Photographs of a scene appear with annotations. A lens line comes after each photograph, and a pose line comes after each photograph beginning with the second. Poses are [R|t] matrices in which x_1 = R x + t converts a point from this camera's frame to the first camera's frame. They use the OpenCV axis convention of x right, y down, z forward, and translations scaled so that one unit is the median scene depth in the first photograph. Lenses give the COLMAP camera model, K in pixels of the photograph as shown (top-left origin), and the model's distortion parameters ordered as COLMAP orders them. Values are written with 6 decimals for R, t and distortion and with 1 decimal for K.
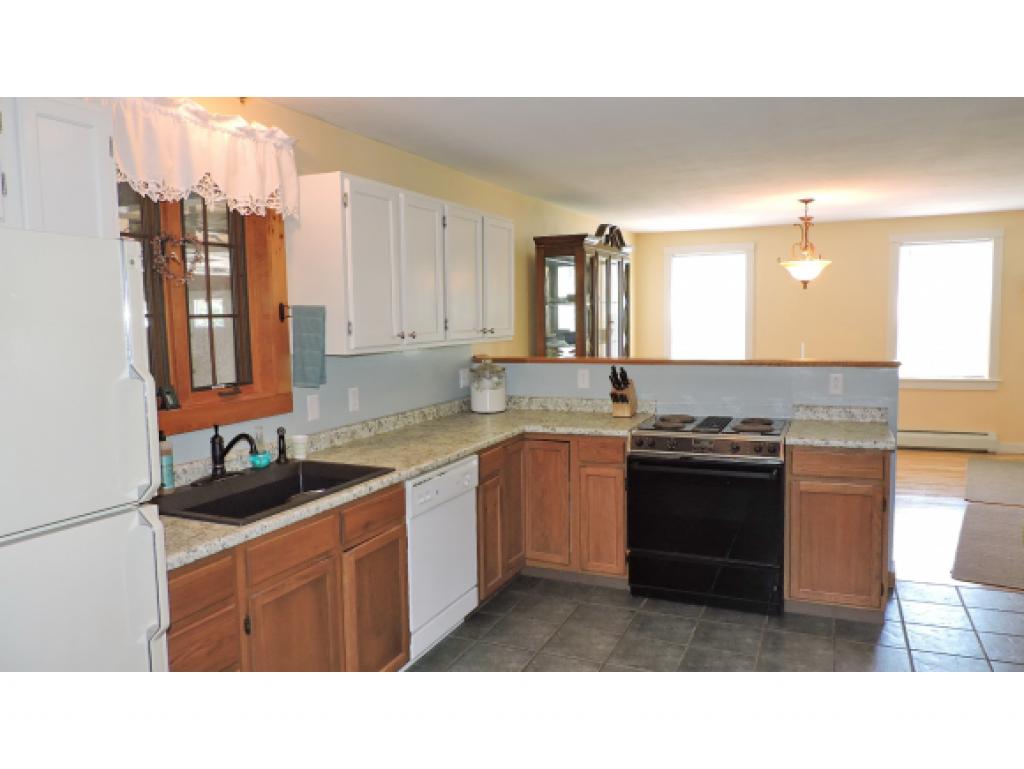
lens RADIAL K [[727.3, 0, 507.0], [0, 727.3, 383.2], [0, 0, 1]] dist [-0.014664, 0.000456]
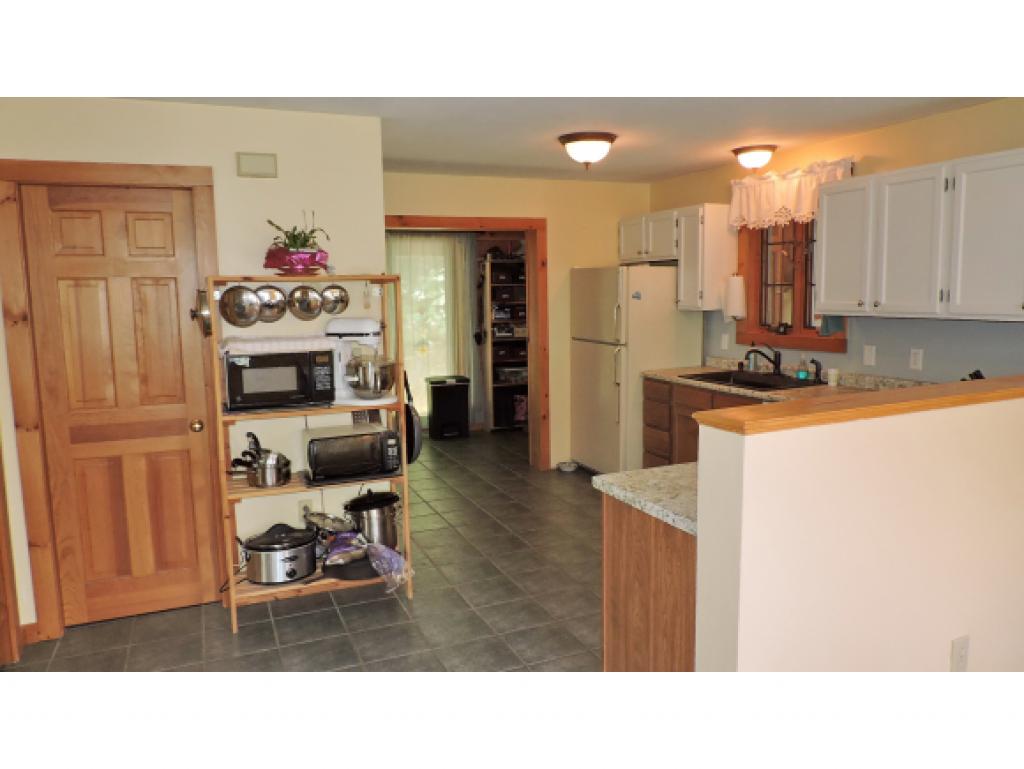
lens RADIAL K [[727.3, 0, 515.7], [0, 727.3, 381.9], [0, 0, 1]] dist [-0.014664, 0.000456]
pose [[-0.677727, 0.127894, -0.724106, 1.192379], [-0.029500, 0.979236, 0.200565, -0.173860], [0.734722, 0.157289, -0.659882, 1.506548]]
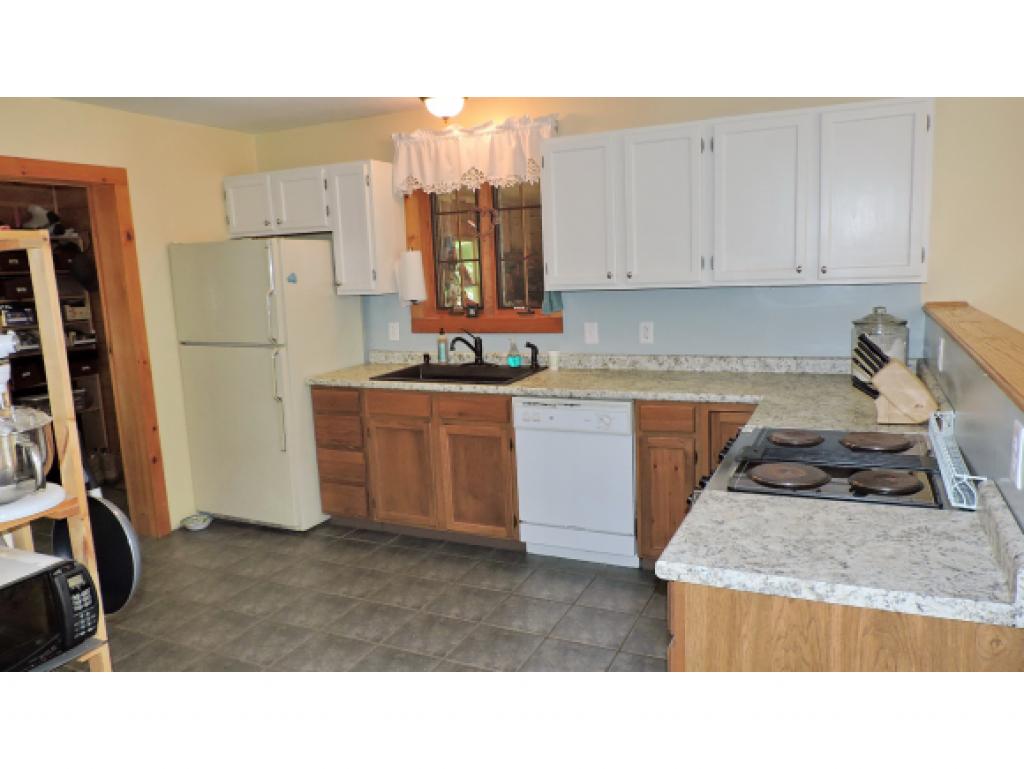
lens RADIAL K [[727.3, 0, 510.2], [0, 727.3, 389.0], [0, 0, 1]] dist [-0.014664, 0.000456]
pose [[-0.023526, 0.192115, -0.981090, 1.013119], [-0.046064, 0.980111, 0.193028, -0.110303], [0.998661, 0.049734, -0.014209, 0.956842]]
